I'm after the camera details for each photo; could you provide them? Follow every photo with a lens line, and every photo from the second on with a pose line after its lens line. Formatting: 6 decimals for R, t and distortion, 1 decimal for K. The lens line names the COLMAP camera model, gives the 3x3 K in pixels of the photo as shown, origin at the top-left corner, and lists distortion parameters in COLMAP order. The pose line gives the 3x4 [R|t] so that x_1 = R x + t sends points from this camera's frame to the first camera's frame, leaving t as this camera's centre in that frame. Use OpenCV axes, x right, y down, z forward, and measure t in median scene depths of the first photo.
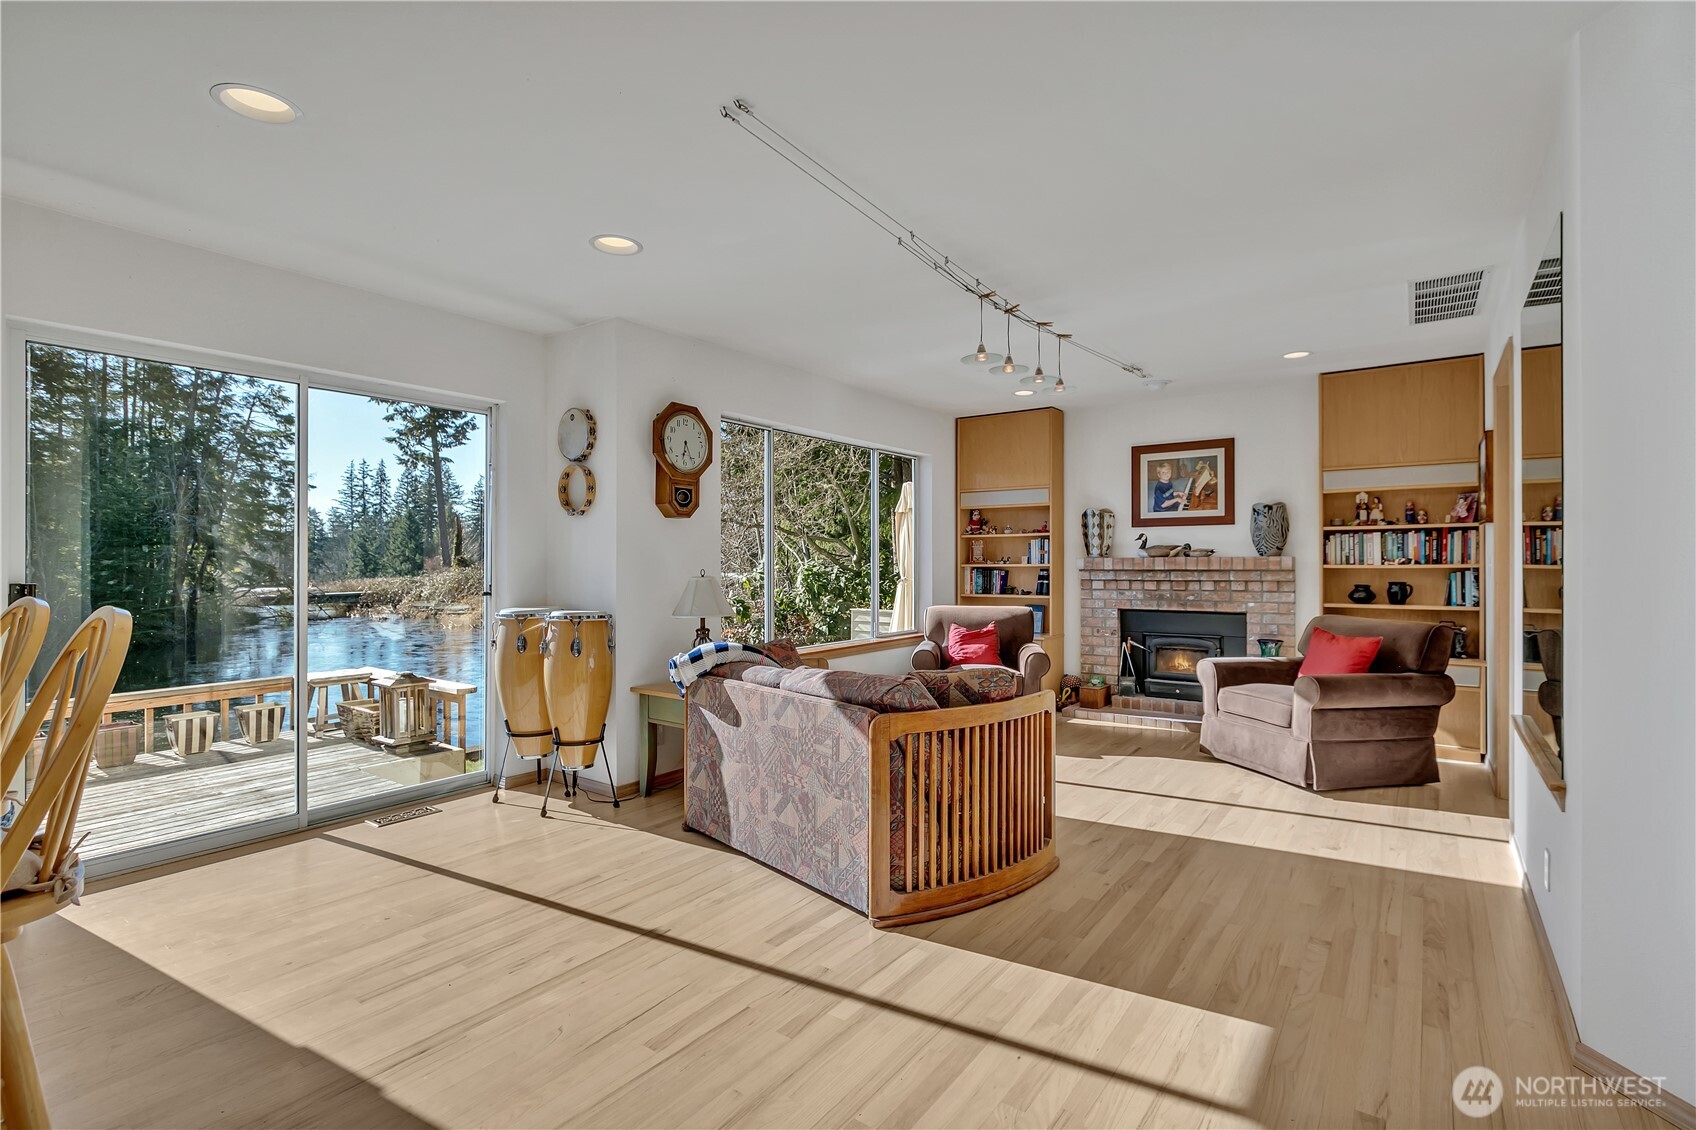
lens RADIAL K [[787.9, 0, 845.9], [0, 787.9, 547.5], [0, 0, 1]] dist [-0.001757, -0.000225]
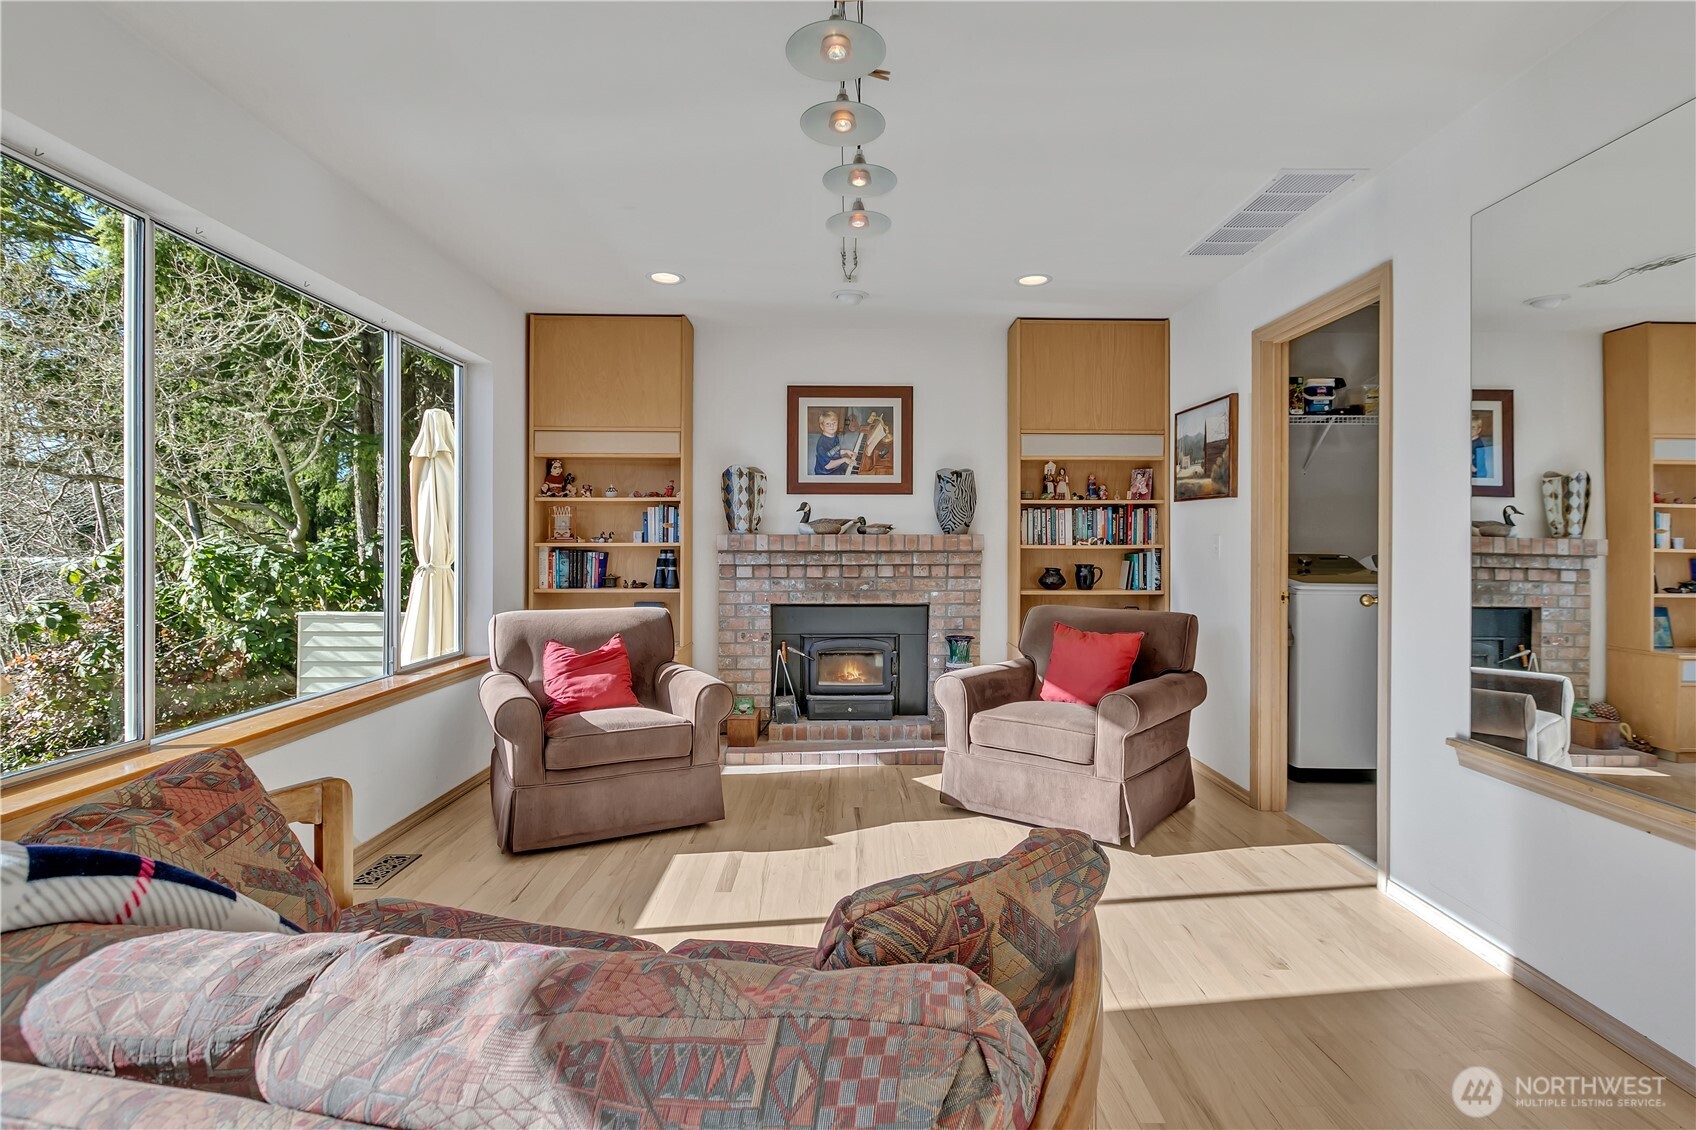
lens RADIAL K [[787.9, 0, 845.9], [0, 787.9, 547.5], [0, 0, 1]] dist [-0.001757, -0.000225]
pose [[0.795215, 0.001817, 0.606324, -0.045701], [-0.016012, 0.999710, 0.018004, 0.010923], [-0.606116, -0.024025, 0.795014, 0.383268]]
